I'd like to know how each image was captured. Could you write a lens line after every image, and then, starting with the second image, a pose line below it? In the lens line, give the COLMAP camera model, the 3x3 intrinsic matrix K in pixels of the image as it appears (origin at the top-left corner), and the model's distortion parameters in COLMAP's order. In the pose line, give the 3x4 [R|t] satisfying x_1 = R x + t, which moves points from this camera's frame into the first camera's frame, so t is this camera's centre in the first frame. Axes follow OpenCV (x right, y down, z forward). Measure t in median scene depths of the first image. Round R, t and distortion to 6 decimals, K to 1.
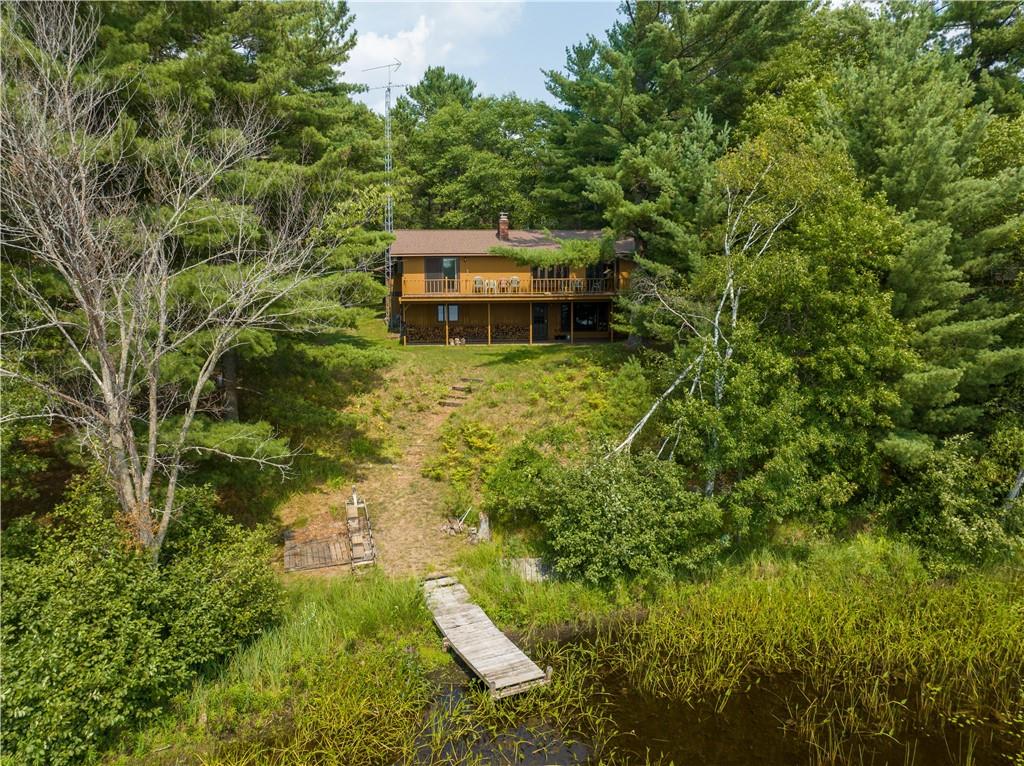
lens RADIAL K [[740.2, 0, 512.0], [0, 740.2, 383.0], [0, 0, 1]] dist [-0.000456, -0.001271]
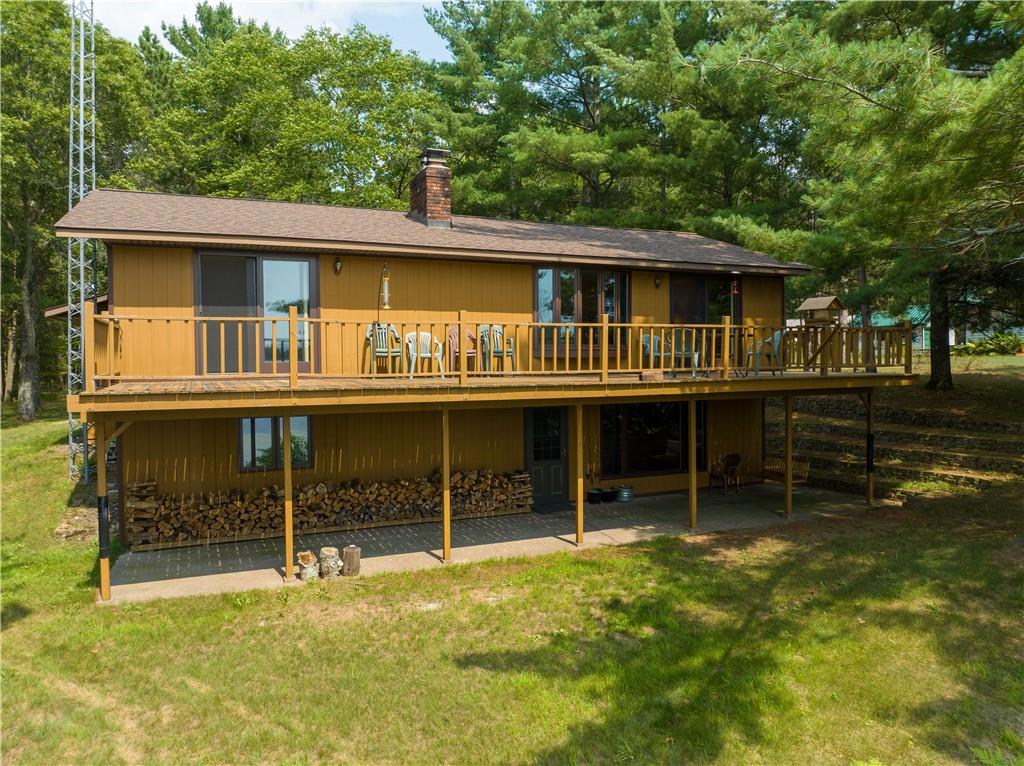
lens RADIAL K [[740.2, 0, 512.0], [0, 740.2, 383.0], [0, 0, 1]] dist [-0.000456, -0.001271]
pose [[0.959416, -0.010733, 0.281791, -0.079111], [0.042390, 0.993410, -0.106486, -0.081696], [-0.278791, 0.114110, 0.953548, 0.679609]]
